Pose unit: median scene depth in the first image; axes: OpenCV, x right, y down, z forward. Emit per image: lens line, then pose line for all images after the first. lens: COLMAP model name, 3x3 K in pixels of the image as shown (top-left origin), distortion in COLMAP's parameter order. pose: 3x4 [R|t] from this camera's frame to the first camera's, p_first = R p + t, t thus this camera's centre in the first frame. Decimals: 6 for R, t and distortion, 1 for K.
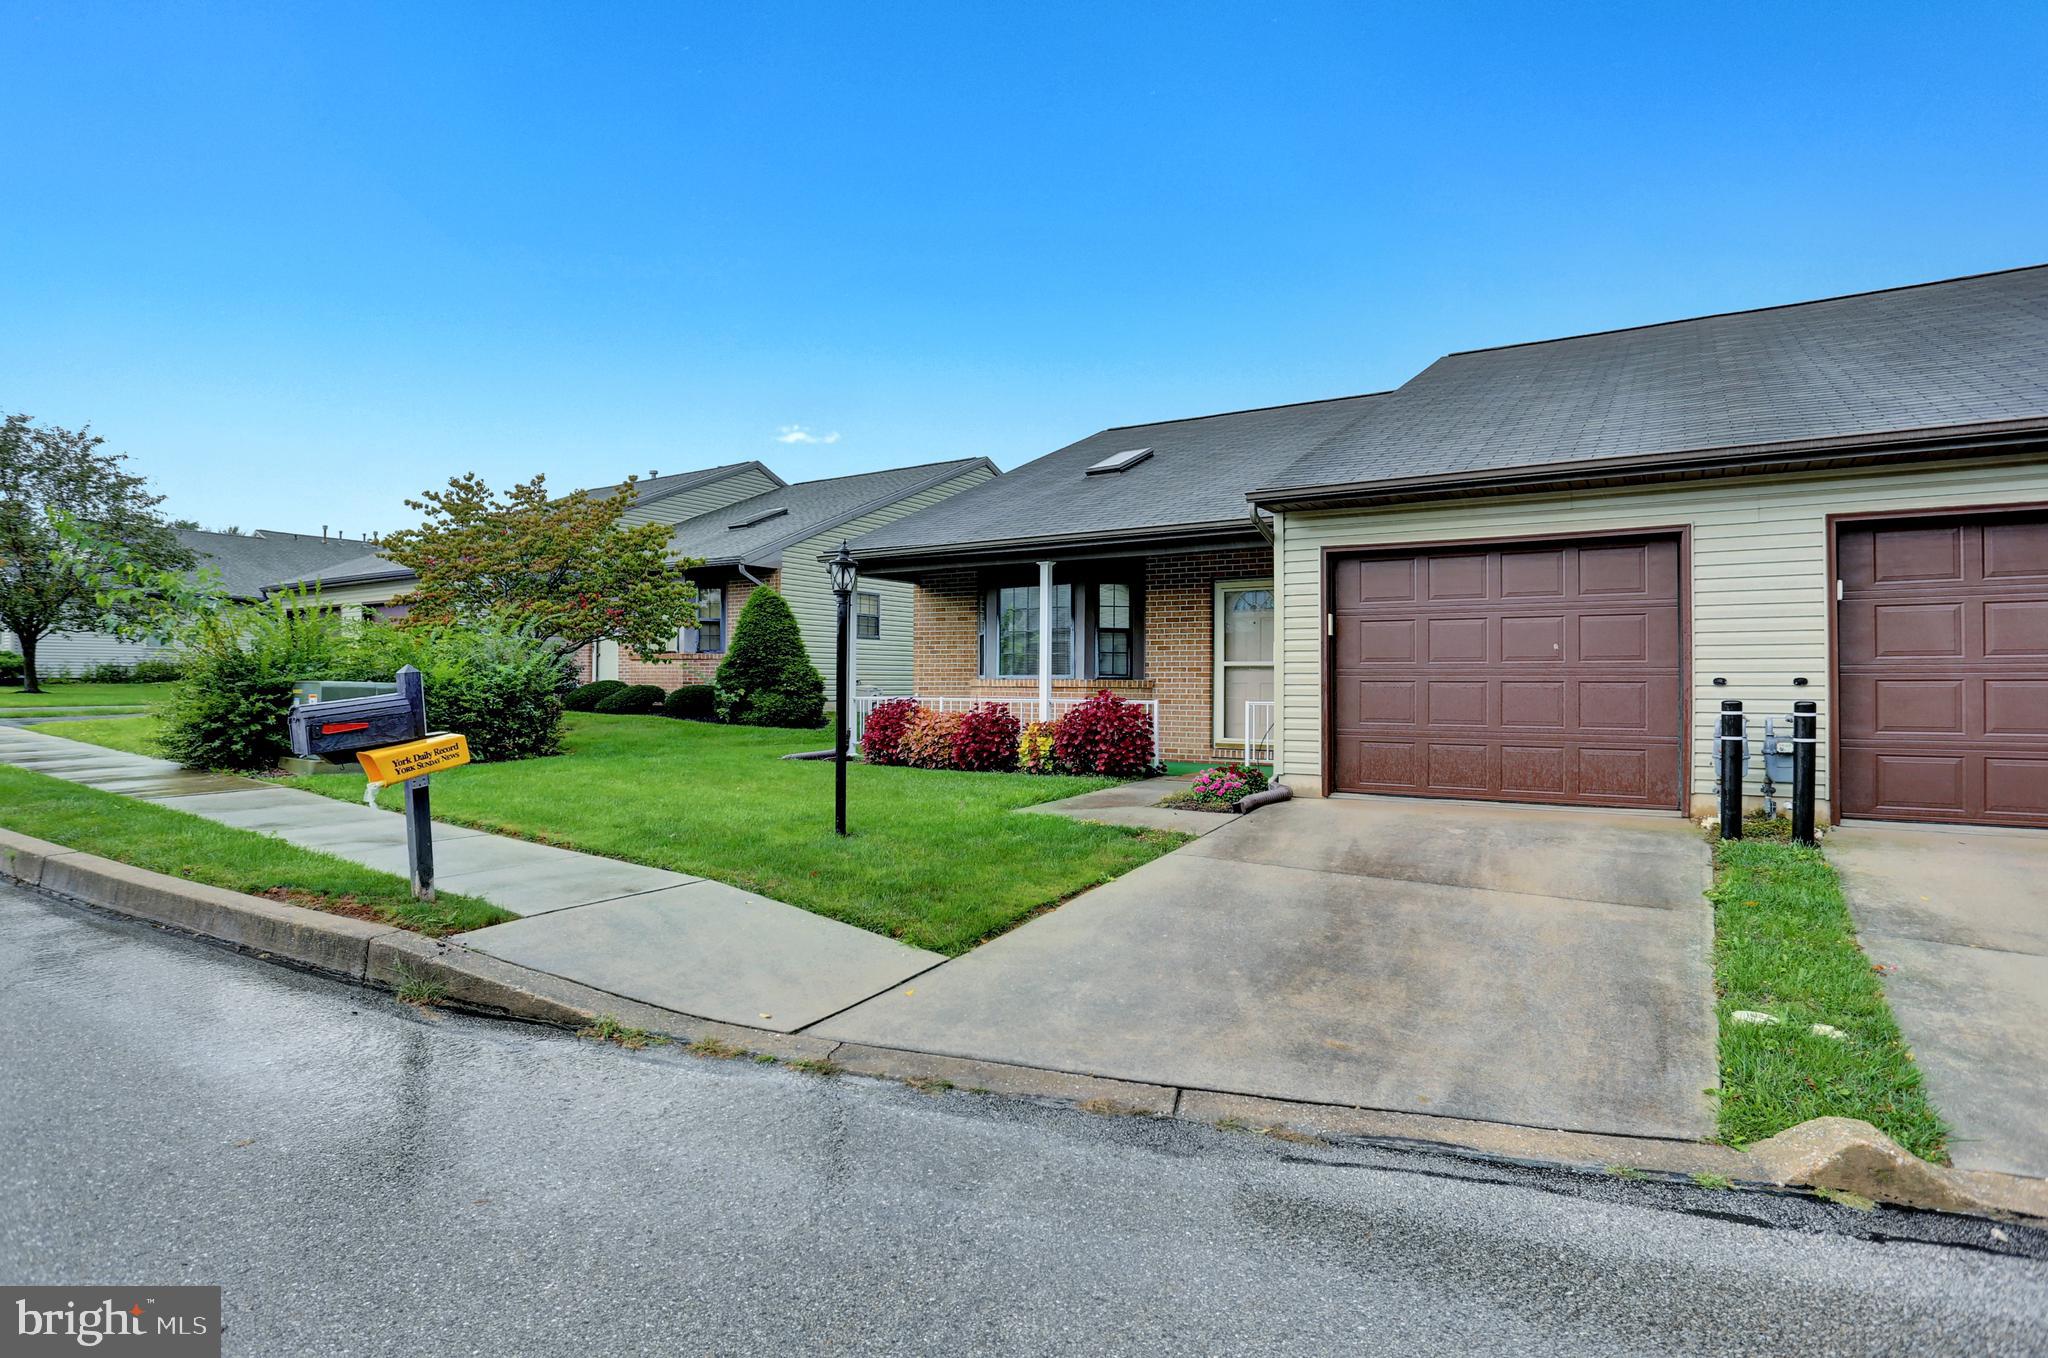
lens RADIAL K [[1057.7, 0, 1024.0], [0, 1057.7, 679.0], [0, 0, 1]] dist [-0.042251, 0.001098]
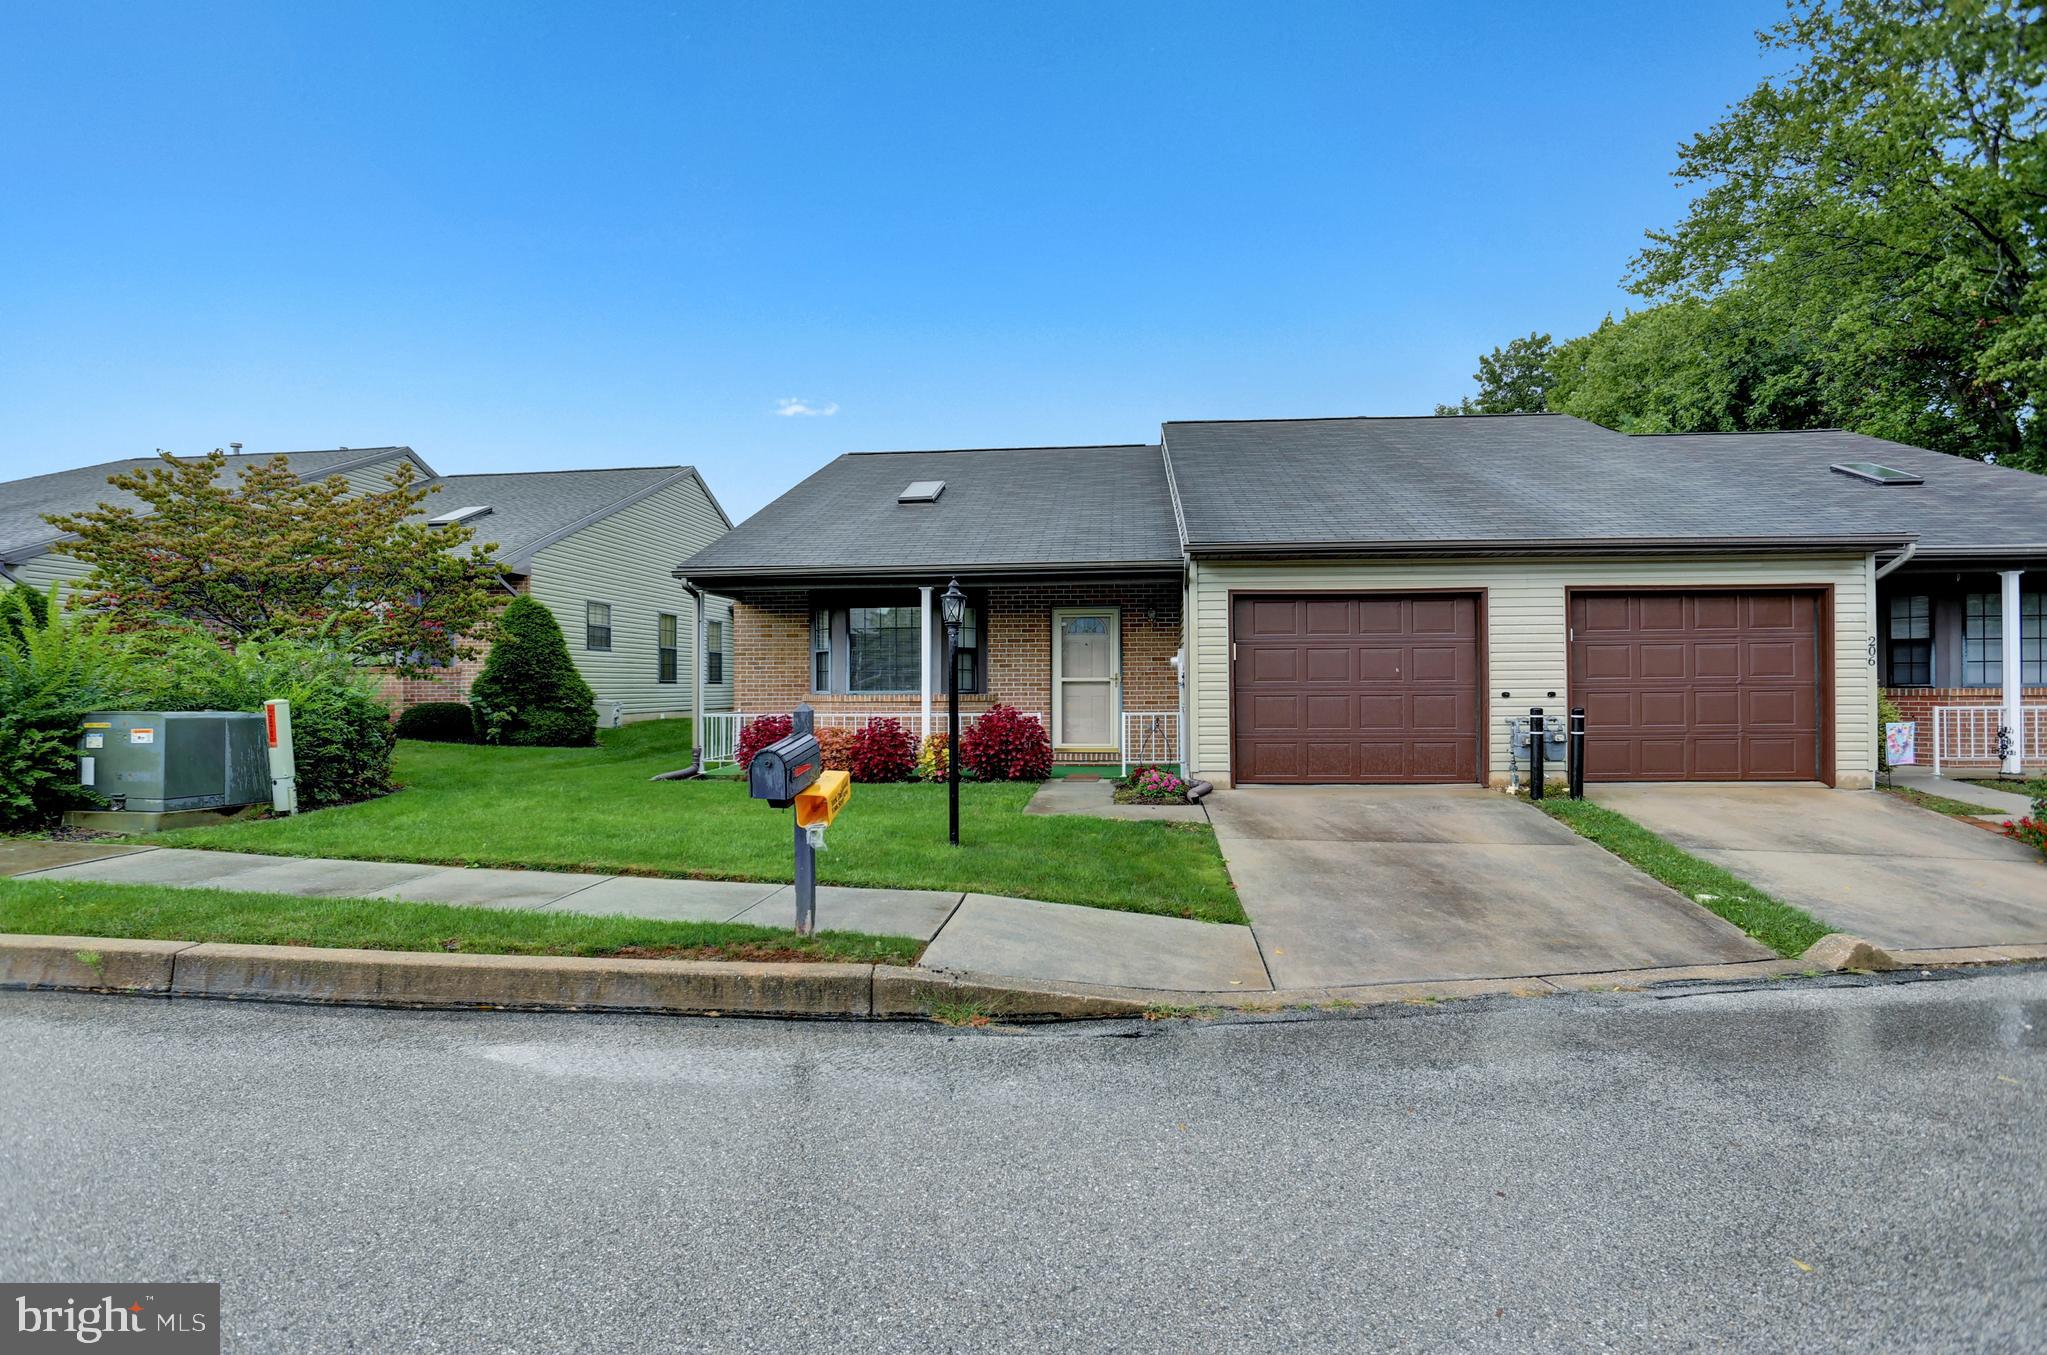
lens RADIAL K [[1029.9, 0, 1023.5], [0, 1029.9, 677.5], [0, 0, 1]] dist [-0.081839, 0.041527]
pose [[0.891614, -0.005572, 0.452763, -0.502909], [0.007352, 0.999971, -0.002171, -0.020045], [-0.452737, 0.005264, 0.891628, 0.017553]]
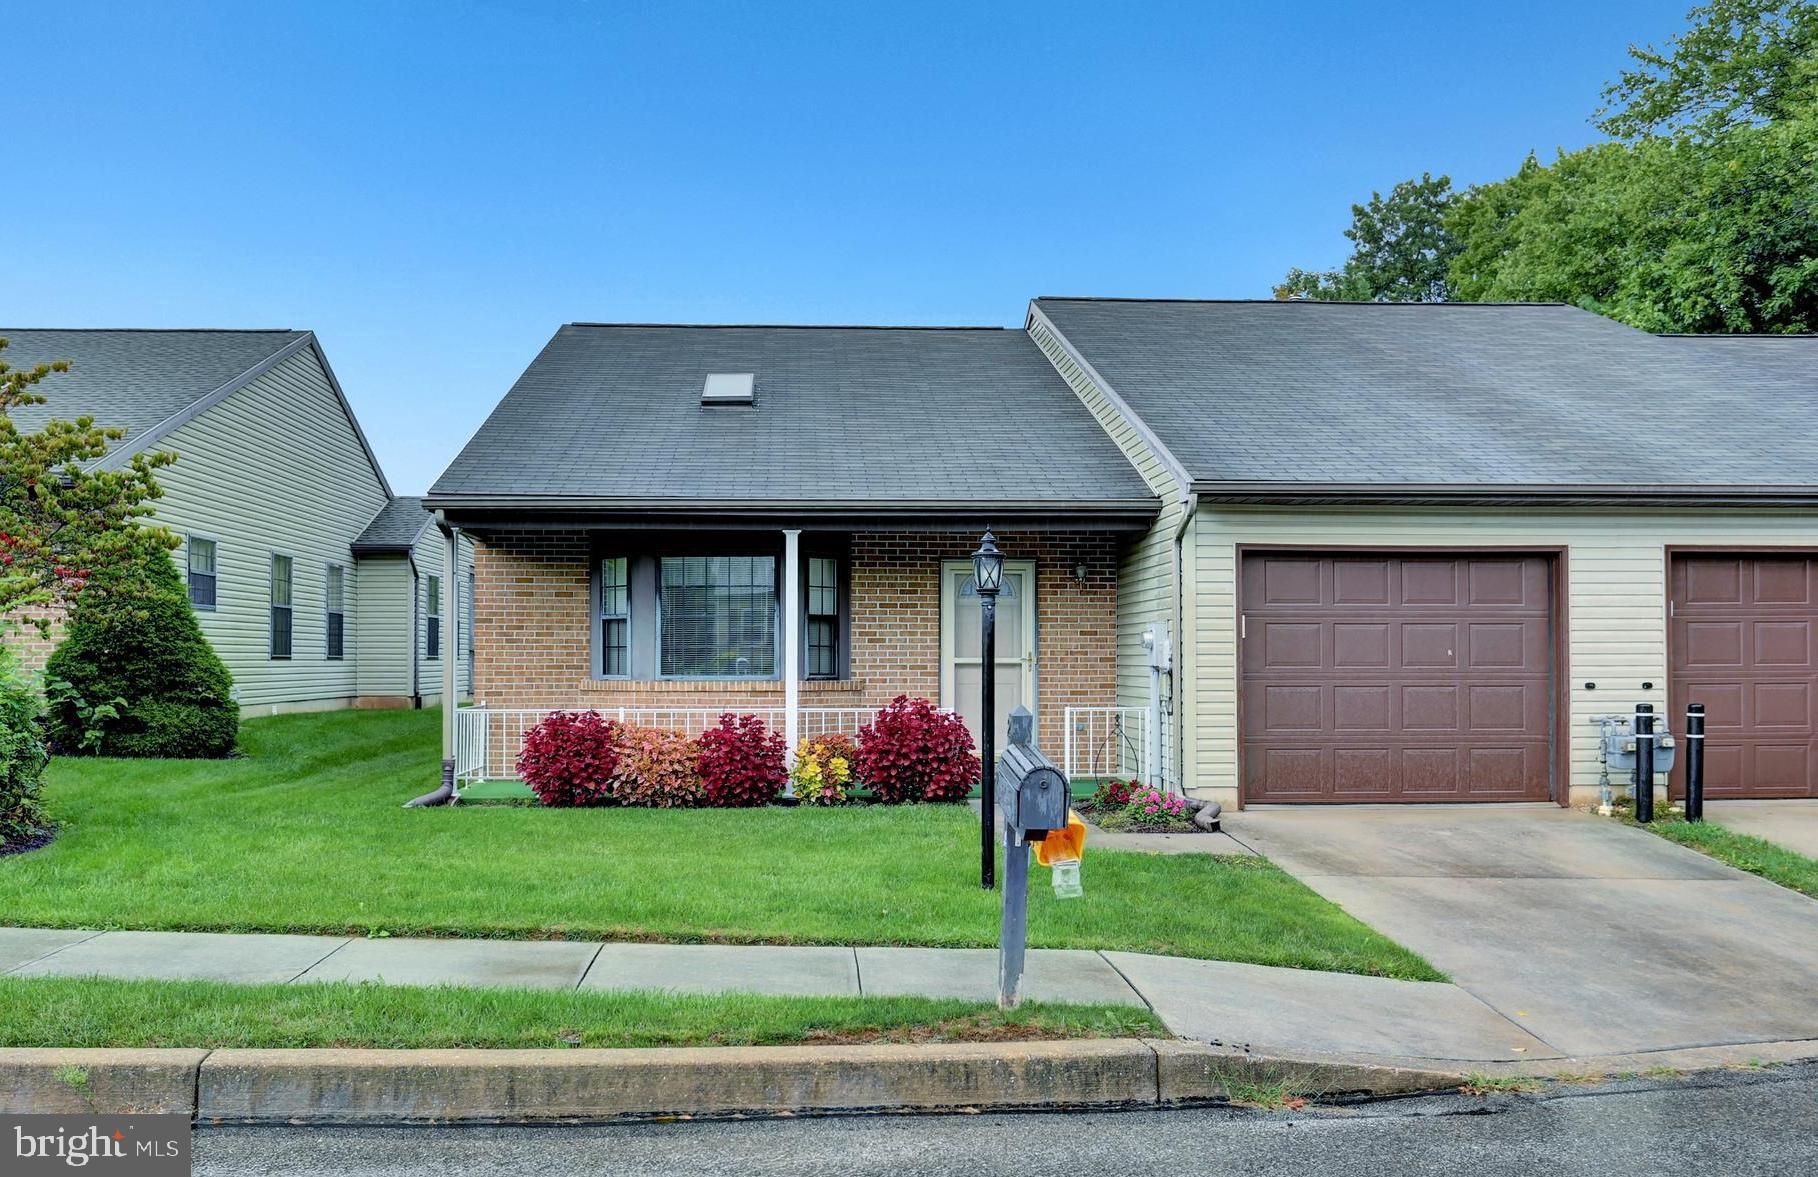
lens RADIAL K [[1533.8, 0, 854.4], [0, 1533.8, 639.7], [0, 0, 1]] dist [-0.066254, 0.123873]
pose [[0.815465, 0.002986, 0.578798, -0.798956], [0.001263, 0.999975, -0.006938, -0.031388], [-0.578805, 0.006389, 0.815441, 0.089958]]
